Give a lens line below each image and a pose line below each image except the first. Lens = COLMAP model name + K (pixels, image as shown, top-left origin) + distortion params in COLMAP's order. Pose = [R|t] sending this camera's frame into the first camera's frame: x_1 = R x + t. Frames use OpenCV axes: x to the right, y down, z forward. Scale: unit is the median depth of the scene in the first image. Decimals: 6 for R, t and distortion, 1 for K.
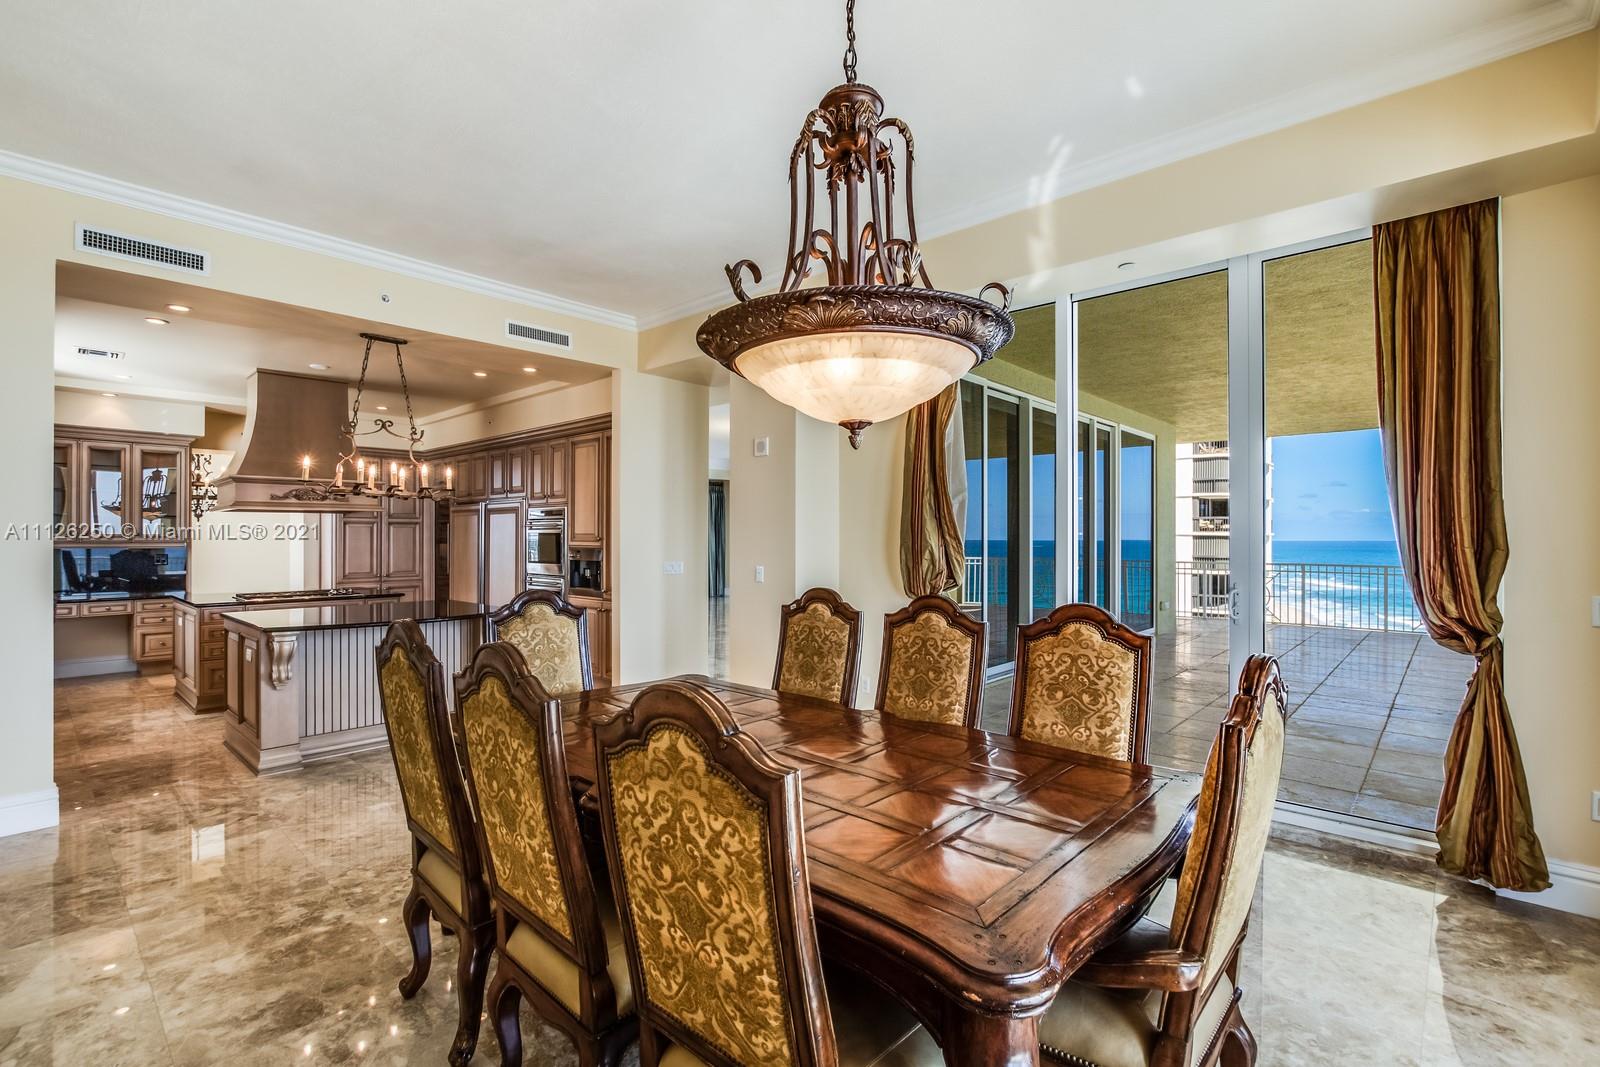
lens RADIAL K [[733.8, 0, 770.2], [0, 733.8, 529.8], [0, 0, 1]] dist [-0.000355, 0.006294]
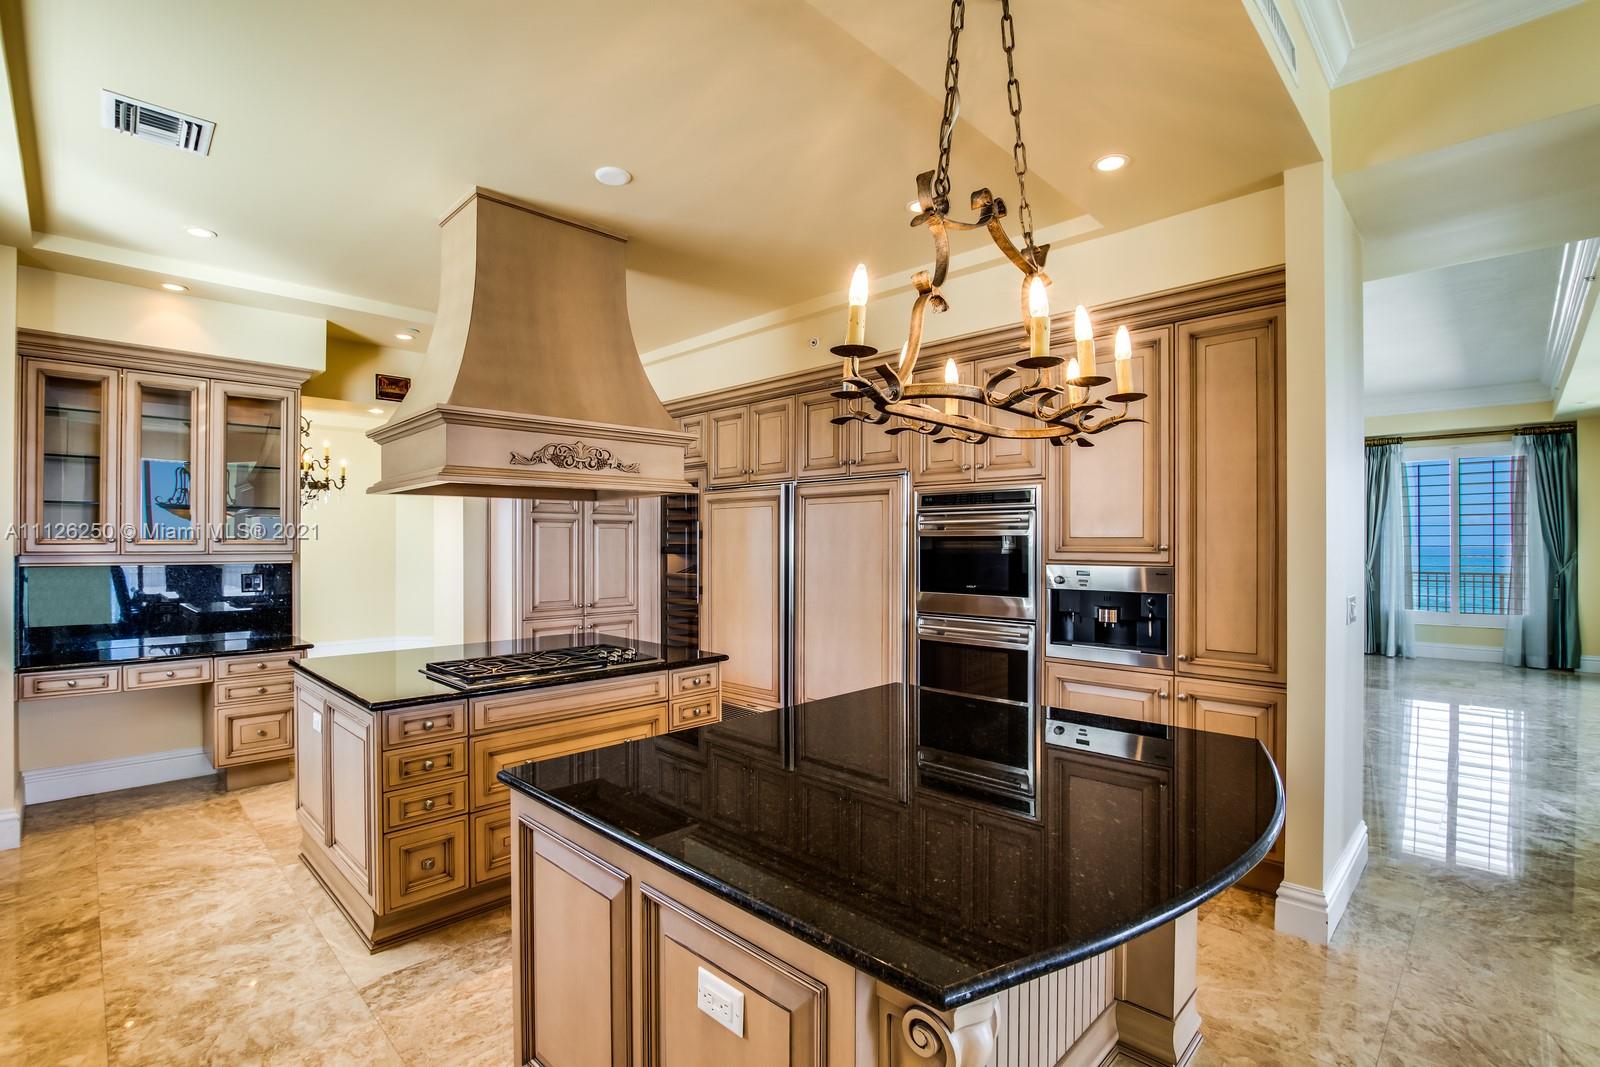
lens RADIAL K [[743.1, 0, 800.0], [0, 743.1, 533.5], [0, 0, 1]] dist [-0.032583, 0.006719]
pose [[0.999938, -0.002152, -0.010944, -0.413180], [0.002147, 0.999998, -0.000493, 0.002589], [0.010945, 0.000469, 0.999940, 0.451649]]
